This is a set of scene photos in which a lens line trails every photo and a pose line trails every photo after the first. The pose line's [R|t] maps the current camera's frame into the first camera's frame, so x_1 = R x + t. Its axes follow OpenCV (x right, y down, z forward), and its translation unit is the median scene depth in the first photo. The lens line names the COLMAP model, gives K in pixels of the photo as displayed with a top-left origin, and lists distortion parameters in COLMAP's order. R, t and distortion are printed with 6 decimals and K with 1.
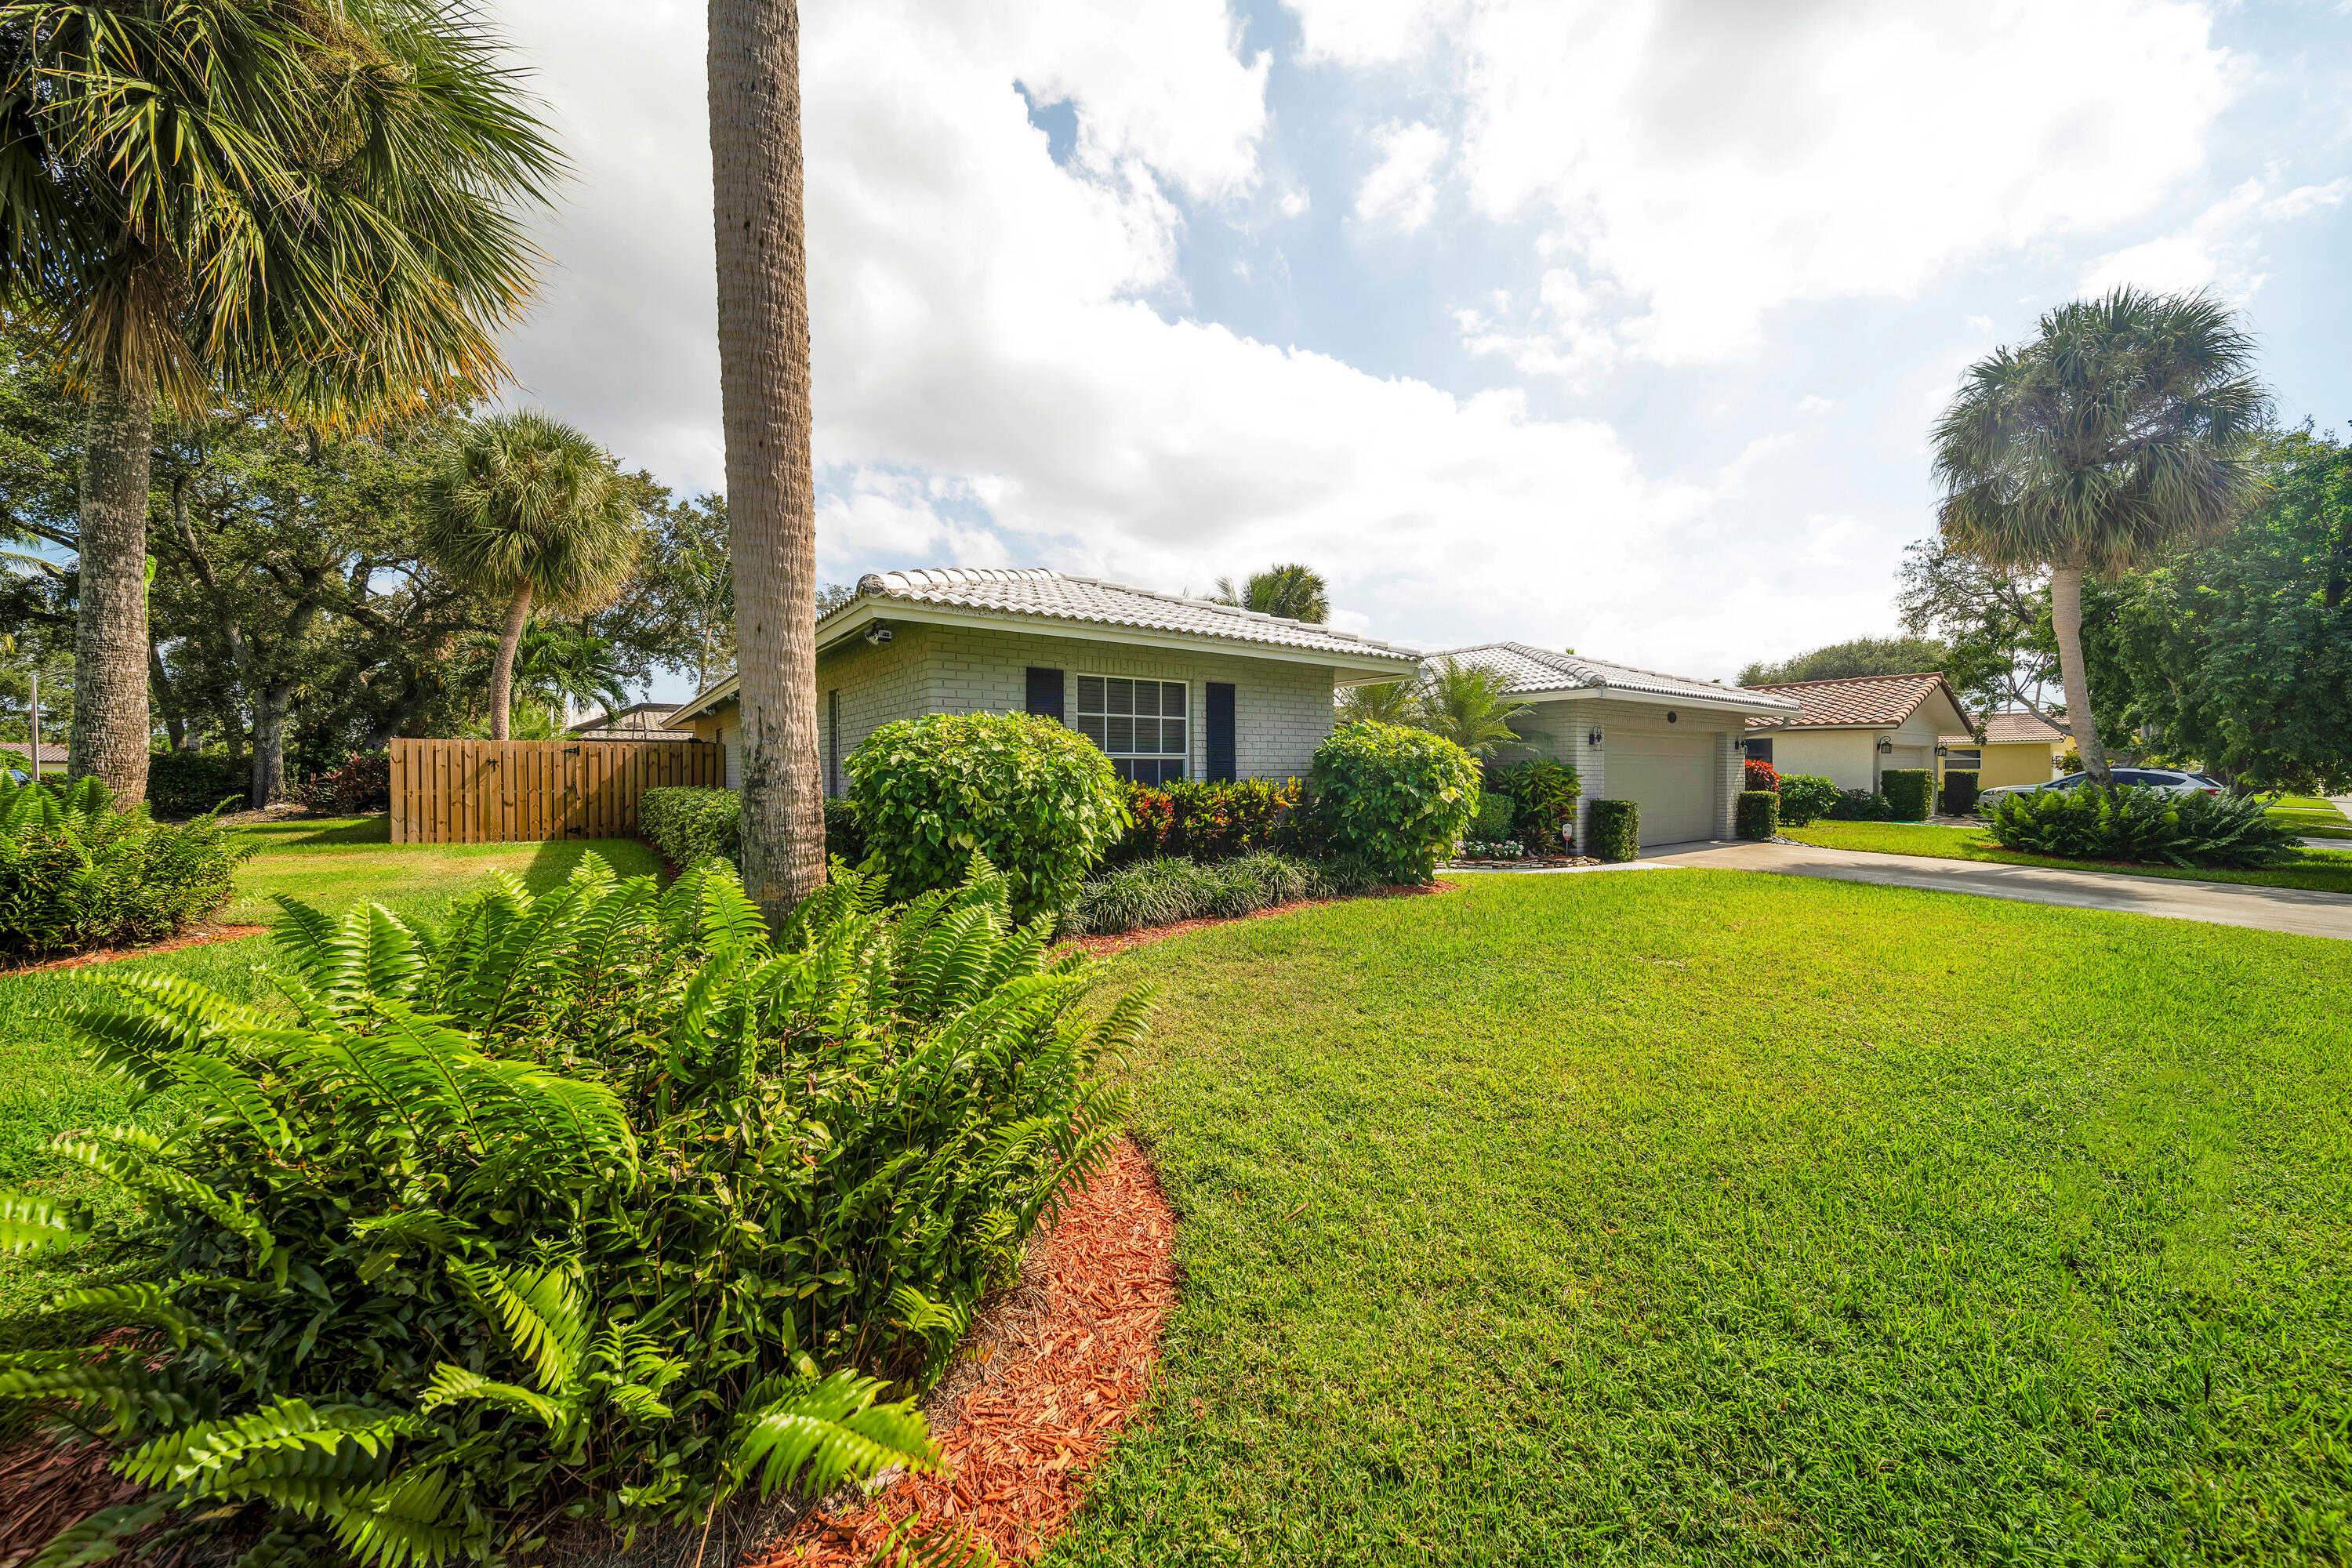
lens RADIAL K [[837.5, 0, 1189.3], [0, 837.5, 791.9], [0, 0, 1]] dist [-0.001253, -0.001348]
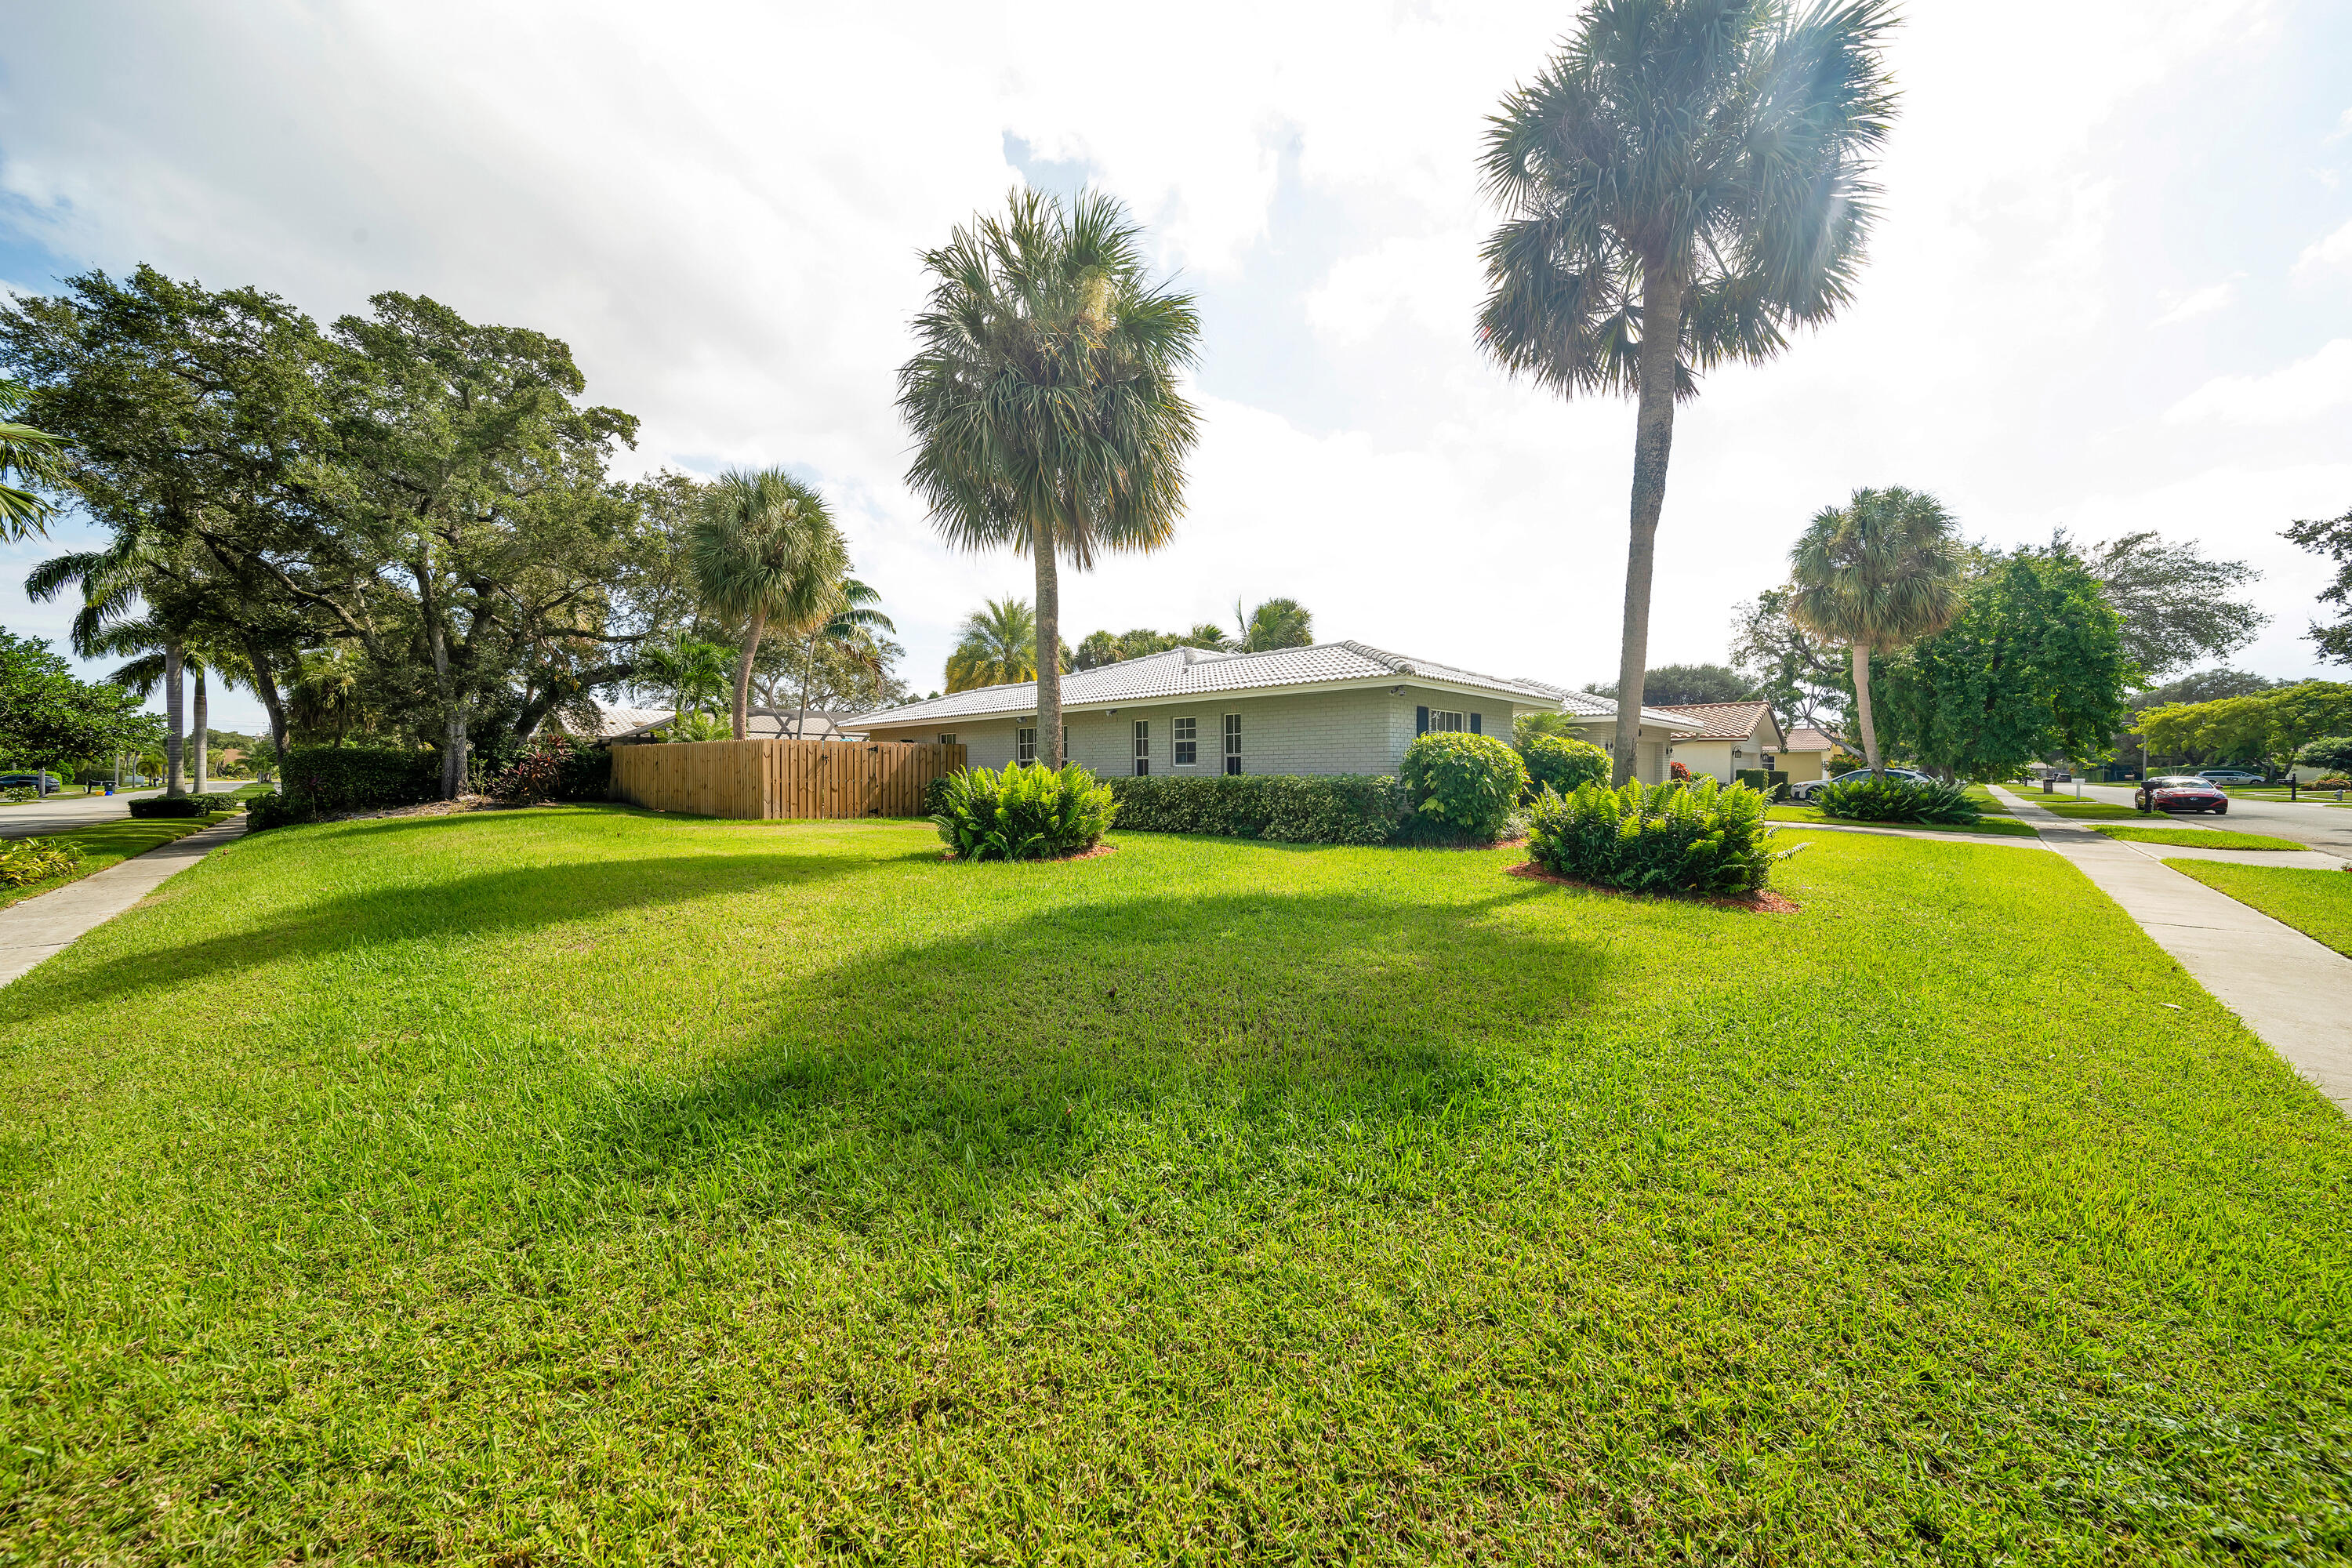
lens RADIAL K [[855.6, 0, 1176.0], [0, 855.6, 784.0], [0, 0, 1]] dist [-0.000025, -0.000039]
pose [[0.983152, 0.000260, 0.182792, -0.482957], [0.002102, 0.999917, -0.012728, 0.020025], [-0.182780, 0.012898, 0.983069, -0.333910]]
